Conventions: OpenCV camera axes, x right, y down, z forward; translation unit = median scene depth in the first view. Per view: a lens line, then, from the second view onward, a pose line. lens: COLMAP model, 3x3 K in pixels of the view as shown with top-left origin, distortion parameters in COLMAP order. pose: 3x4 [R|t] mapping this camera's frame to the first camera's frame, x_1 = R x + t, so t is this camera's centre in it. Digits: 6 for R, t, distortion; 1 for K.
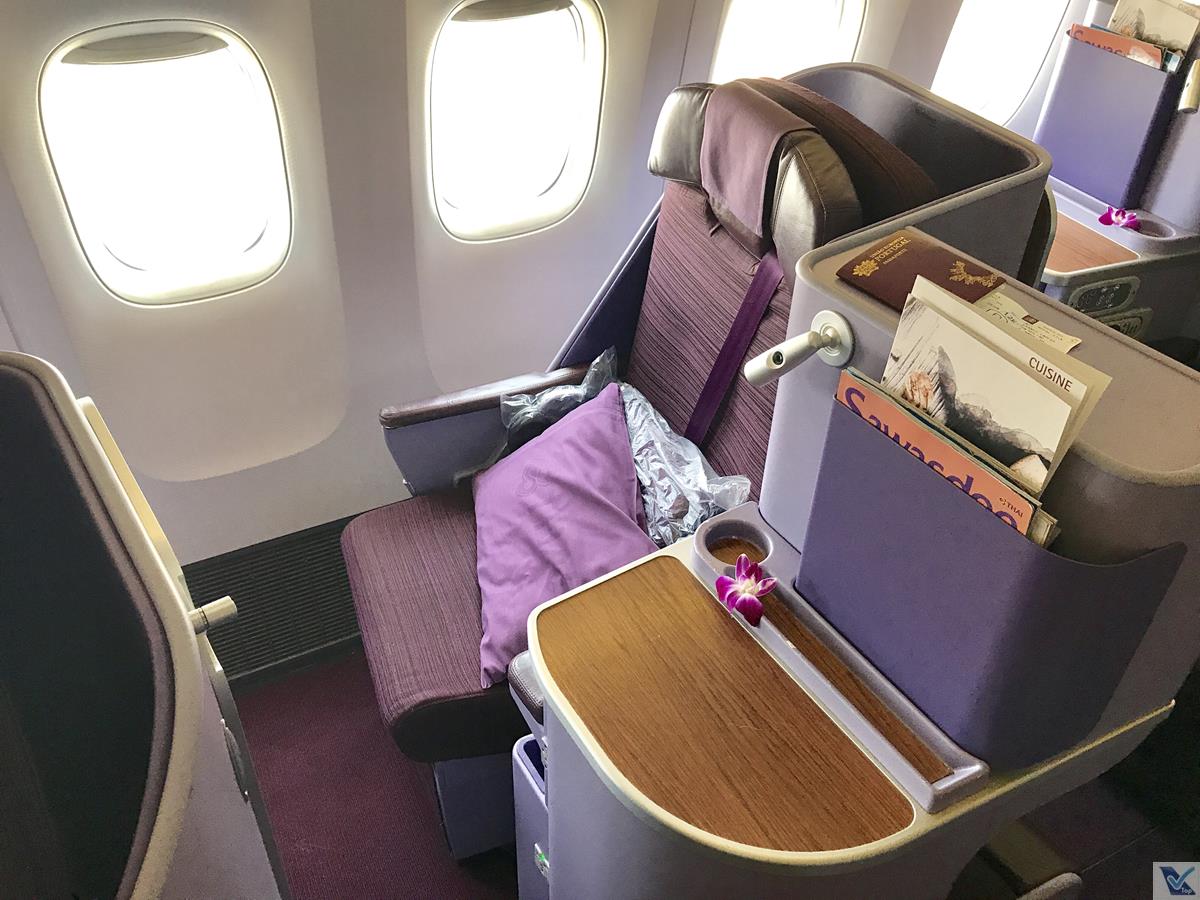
lens RADIAL K [[979.2, 0, 600.0], [0, 979.2, 450.0], [0, 0, 1]] dist [0.063500, -0.000992]
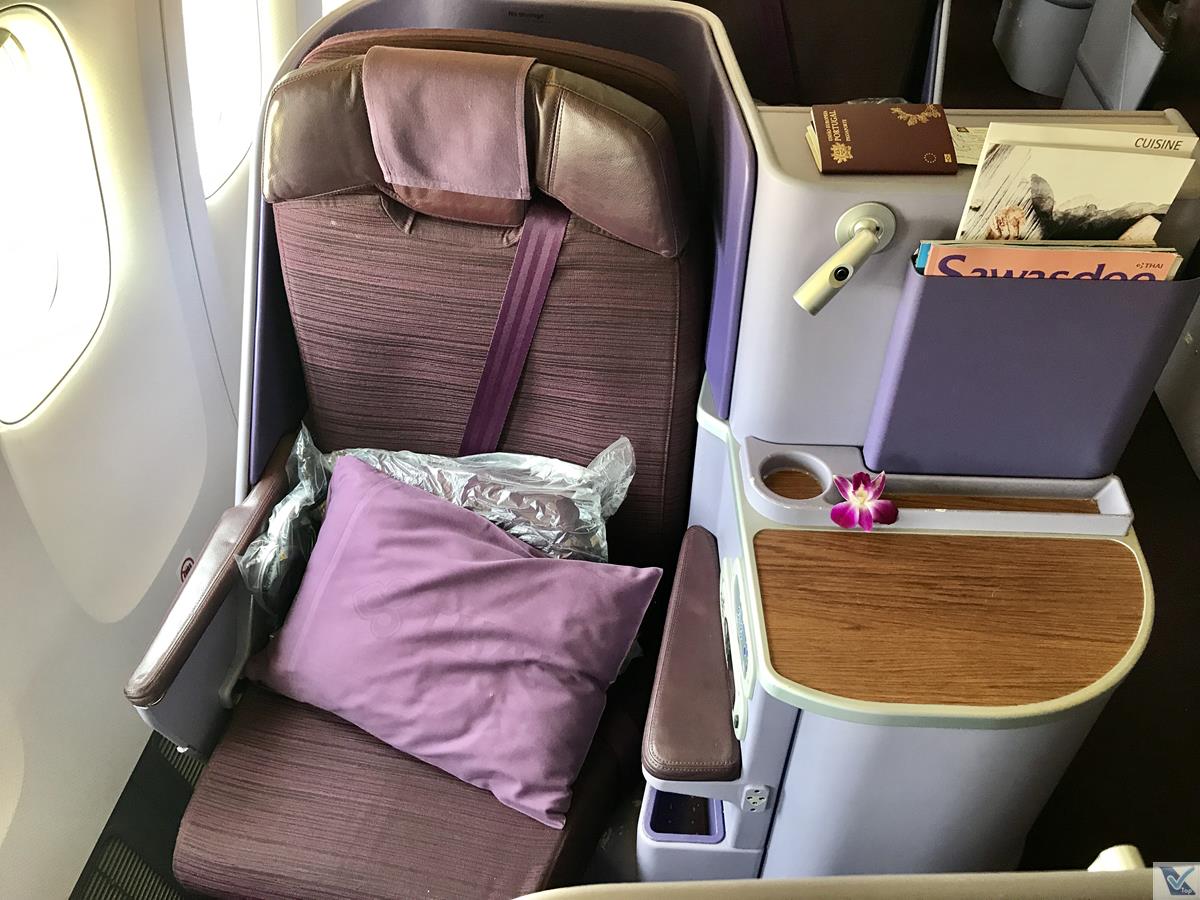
lens RADIAL K [[991.9, 0, 600.0], [0, 991.9, 450.0], [0, 0, 1]] dist [0.005978, 0.064533]
pose [[0.560398, -0.581281, 0.589972, -0.438621], [0.521097, 0.801132, 0.294356, -0.259611], [-0.643749, 0.142476, 0.751857, 0.328652]]
